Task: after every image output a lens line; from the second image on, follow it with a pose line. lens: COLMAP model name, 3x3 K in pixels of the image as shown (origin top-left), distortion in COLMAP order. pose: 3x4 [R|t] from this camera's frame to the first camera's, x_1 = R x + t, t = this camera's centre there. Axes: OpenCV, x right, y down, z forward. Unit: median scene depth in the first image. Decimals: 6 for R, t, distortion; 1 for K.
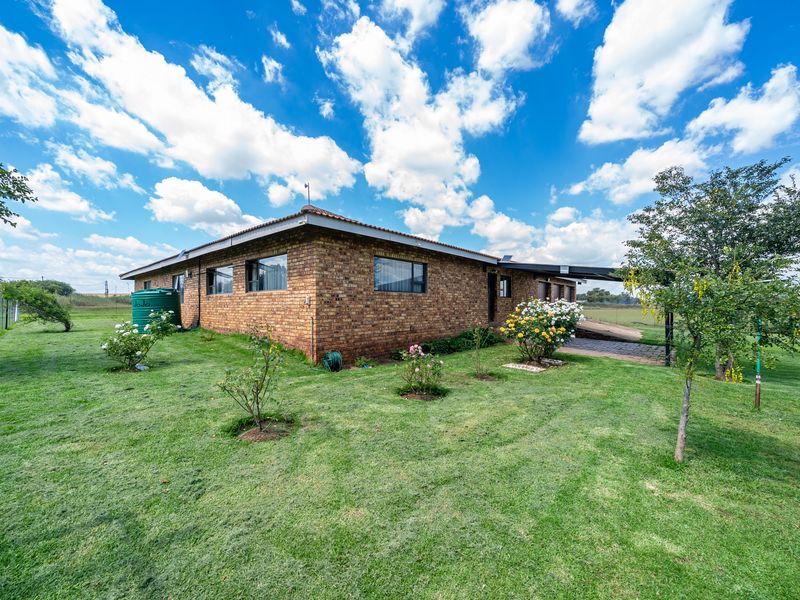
lens RADIAL K [[326.9, 0, 396.1], [0, 326.9, 301.6], [0, 0, 1]] dist [-0.001175, -0.000492]
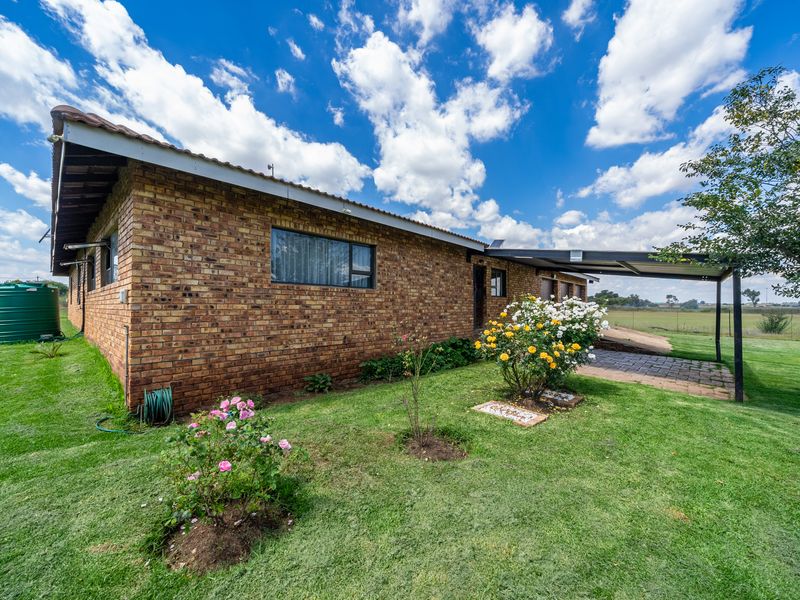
lens RADIAL K [[326.9, 0, 396.1], [0, 326.9, 301.6], [0, 0, 1]] dist [-0.001175, -0.000492]
pose [[0.999856, 0.002517, -0.016795, 0.168438], [-0.002624, 0.999976, -0.006366, 0.006340], [0.016778, 0.006410, 0.999839, 0.350203]]
